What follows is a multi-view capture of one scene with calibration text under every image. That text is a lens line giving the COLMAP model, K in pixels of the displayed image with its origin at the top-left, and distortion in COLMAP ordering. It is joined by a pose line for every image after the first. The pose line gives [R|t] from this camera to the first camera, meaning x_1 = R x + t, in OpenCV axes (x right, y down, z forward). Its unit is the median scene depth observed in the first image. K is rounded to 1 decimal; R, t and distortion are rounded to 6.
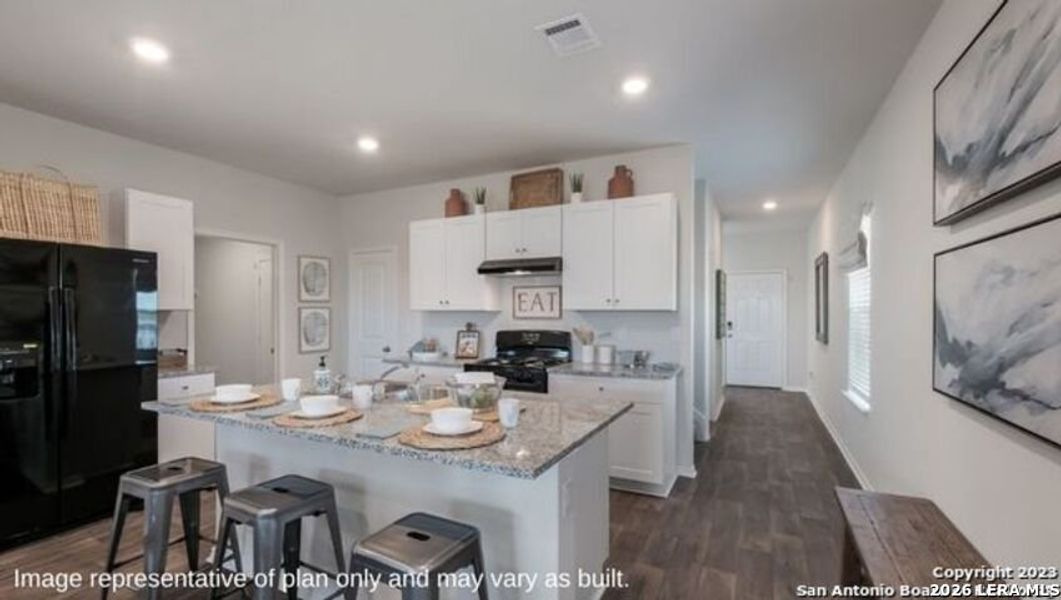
lens RADIAL K [[467.3, 0, 527.6], [0, 467.3, 313.8], [0, 0, 1]] dist [0.002175, 0.000922]
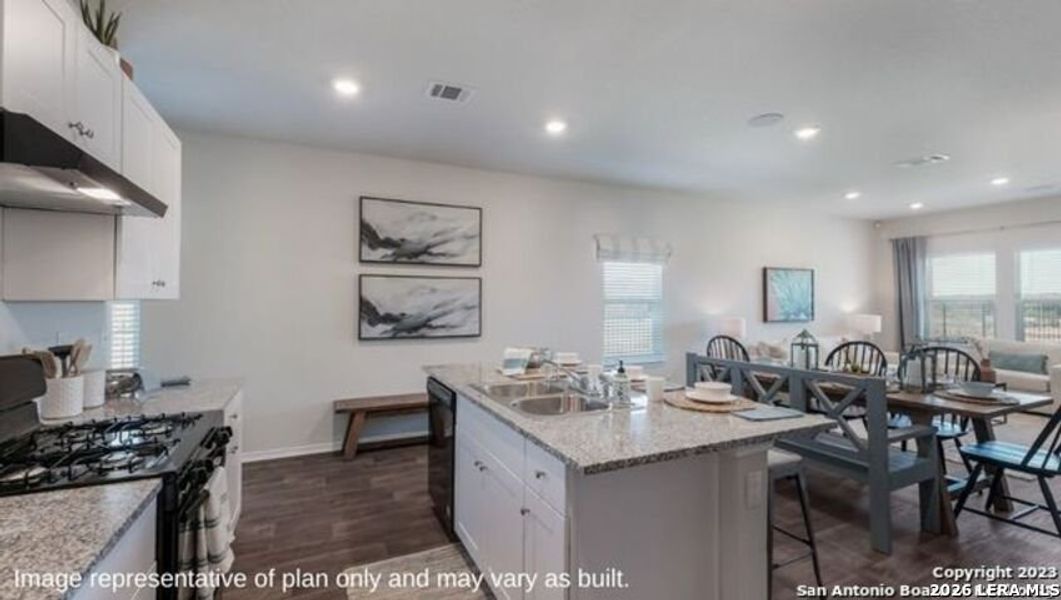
lens RADIAL K [[457.1, 0, 525.4], [0, 457.1, 294.4], [0, 0, 1]] dist [-0.000316, -0.000051]
pose [[-0.780159, 0.009989, 0.625501, -0.471124], [0.002666, 0.999917, -0.012643, -0.004655], [-0.625575, -0.008196, -0.780121, 1.009325]]
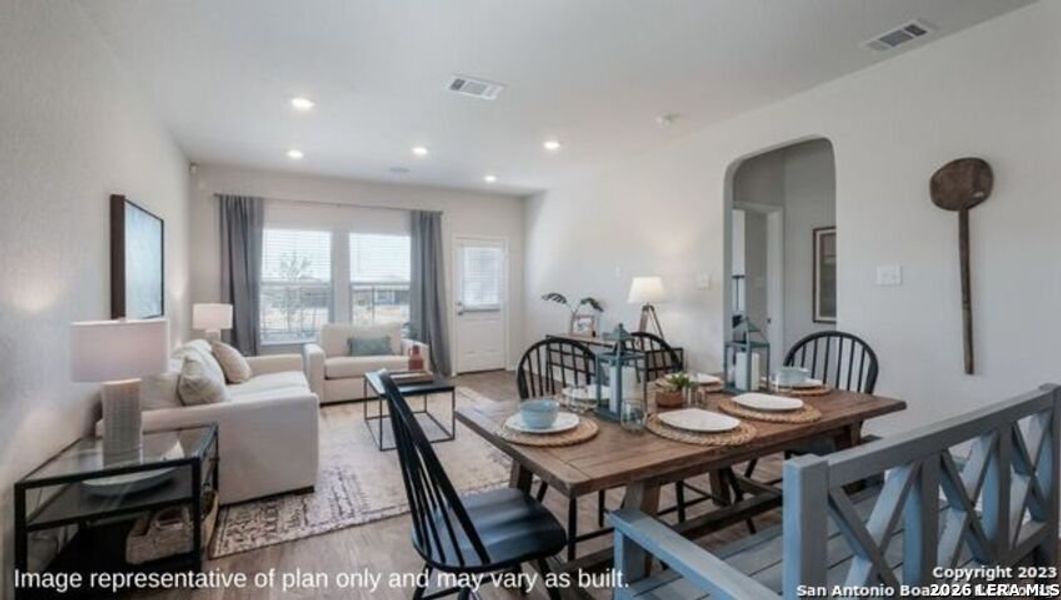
lens RADIAL K [[452.6, 0, 531.2], [0, 452.6, 295.0], [0, 0, 1]] dist [0.002326, 0.000121]
pose [[-0.573573, 0.011493, -0.819074, 0.037597], [0.001240, 0.999913, 0.013162, 0.019223], [0.819154, 0.006534, -0.573537, 0.158531]]
